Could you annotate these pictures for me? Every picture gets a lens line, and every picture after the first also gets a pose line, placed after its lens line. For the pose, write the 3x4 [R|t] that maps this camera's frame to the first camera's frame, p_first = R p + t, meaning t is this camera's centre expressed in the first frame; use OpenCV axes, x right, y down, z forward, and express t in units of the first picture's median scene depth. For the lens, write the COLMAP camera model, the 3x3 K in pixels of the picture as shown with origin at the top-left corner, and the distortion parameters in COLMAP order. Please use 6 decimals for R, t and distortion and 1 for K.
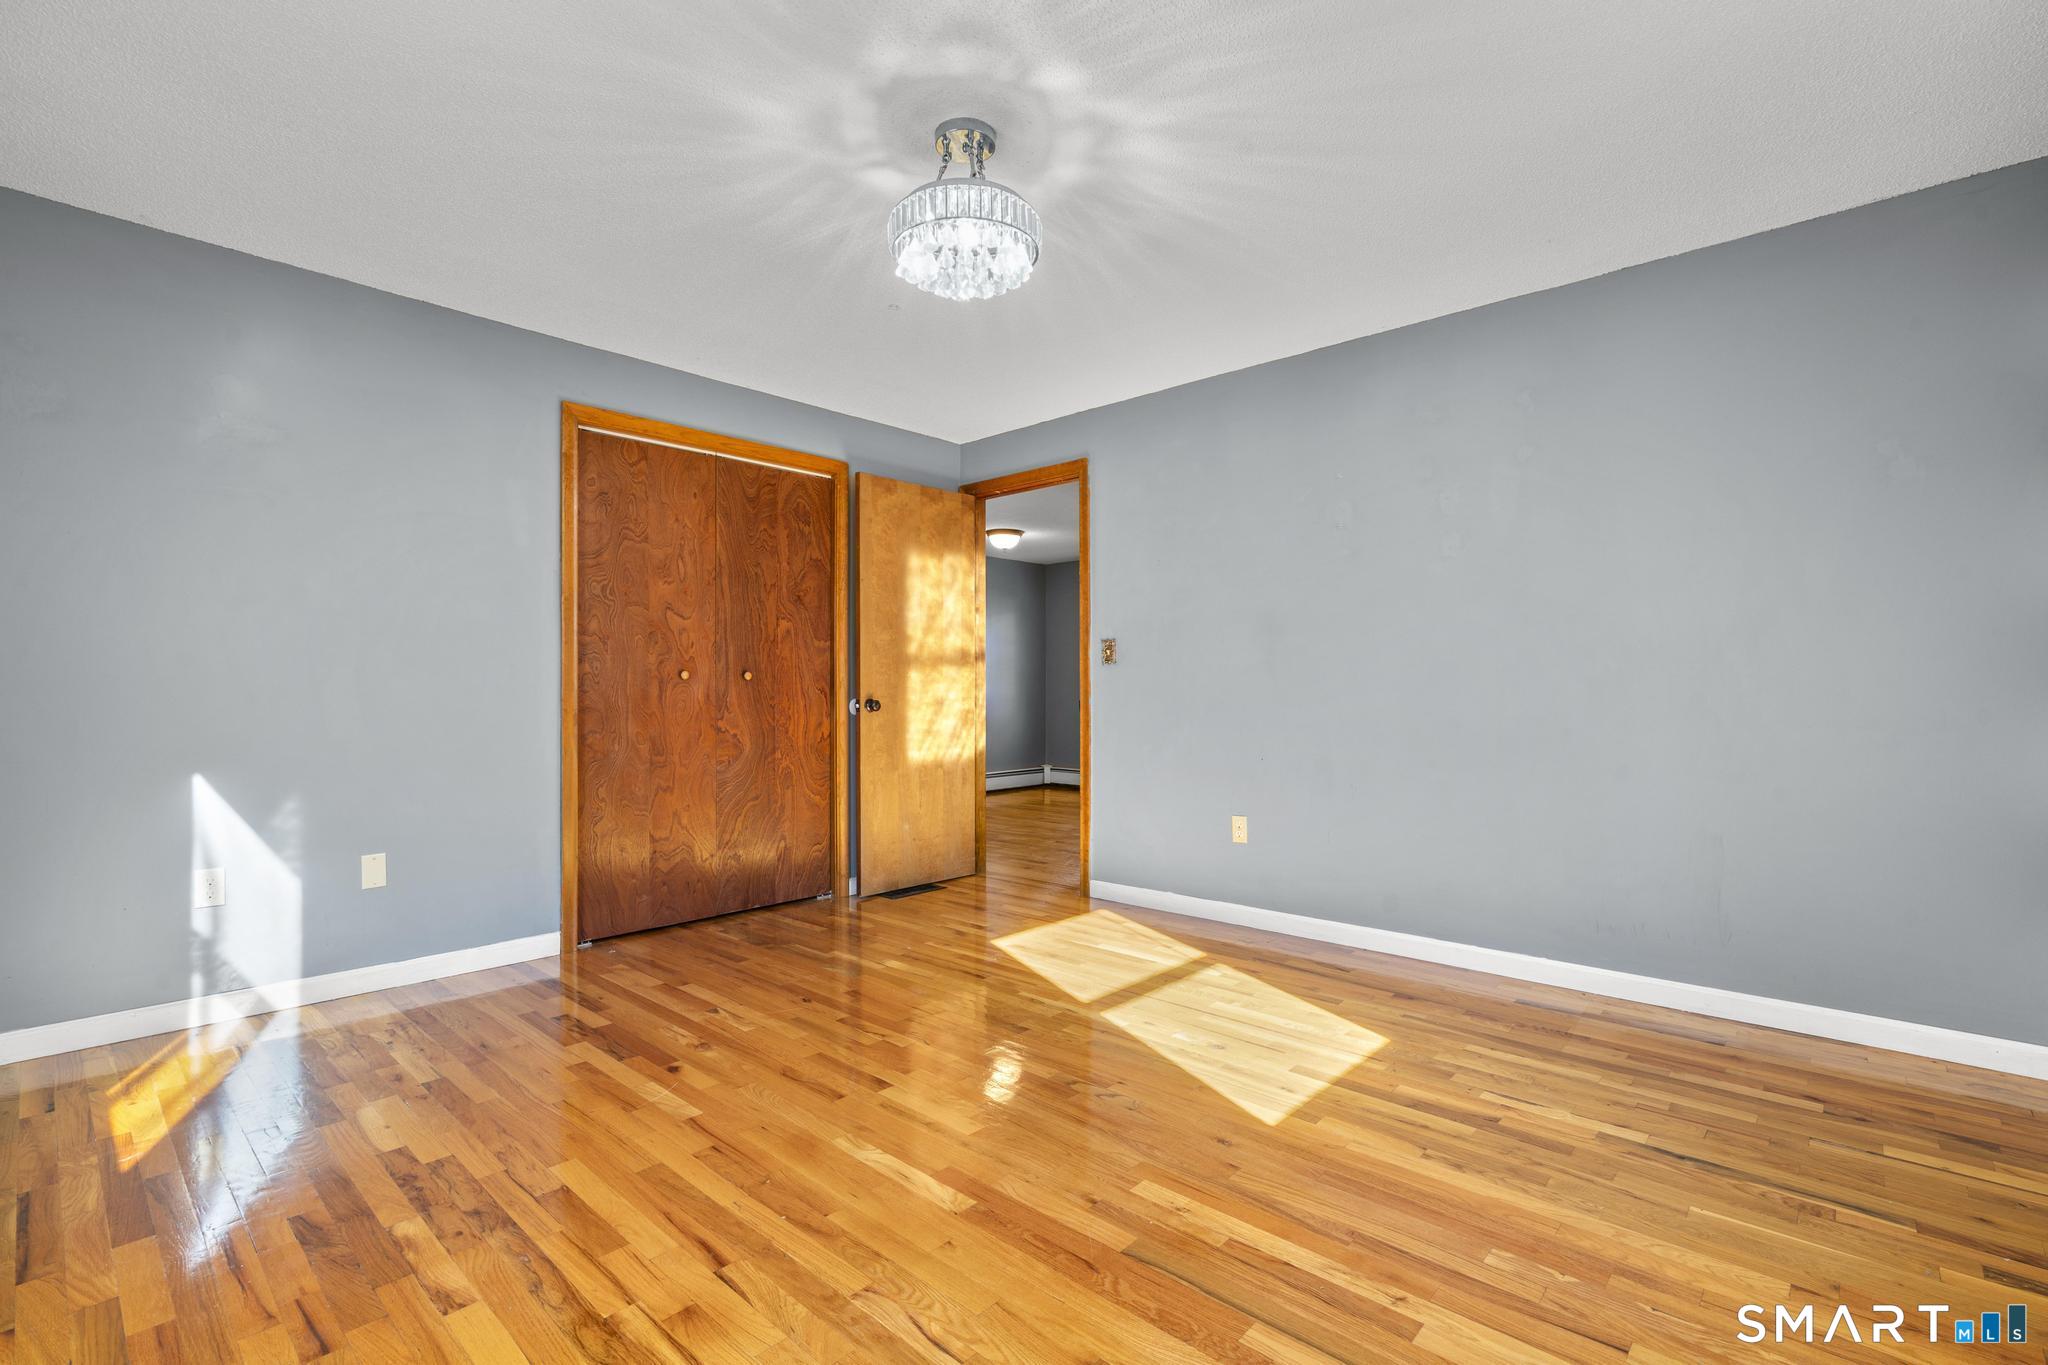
lens RADIAL K [[919.7, 0, 1023.7], [0, 919.7, 686.9], [0, 0, 1]] dist [-0.014558, 0.005871]
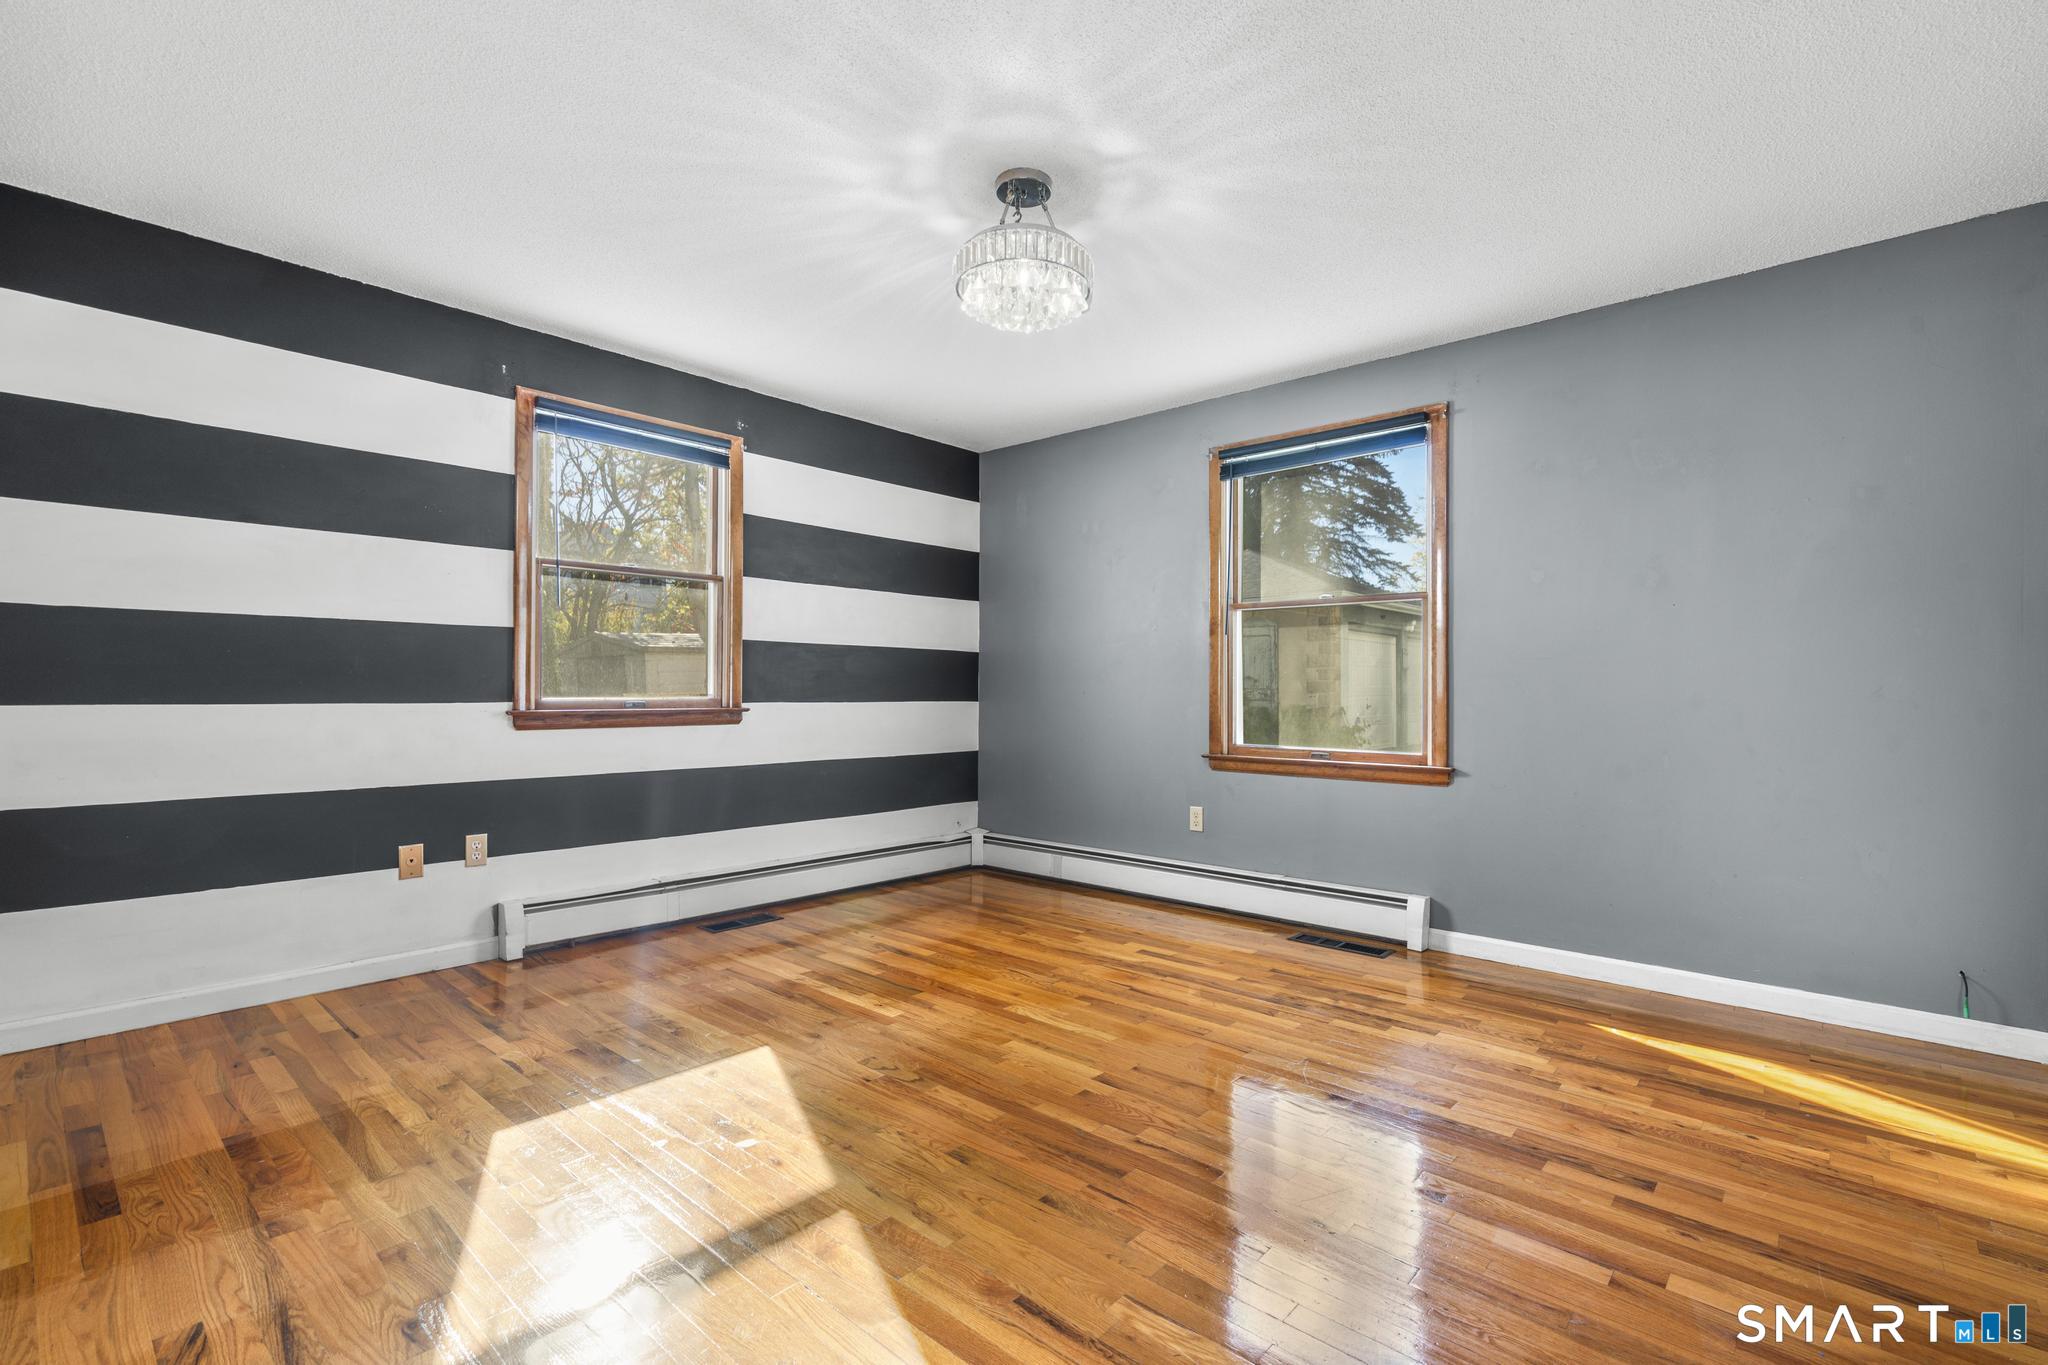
lens RADIAL K [[919.7, 0, 1023.7], [0, 919.7, 686.9], [0, 0, 1]] dist [-0.014558, 0.005871]
pose [[-0.999873, -0.003940, -0.015450, -0.049879], [-0.003782, 0.999940, -0.010267, 0.008141], [0.015489, -0.010207, -0.999828, 2.132909]]
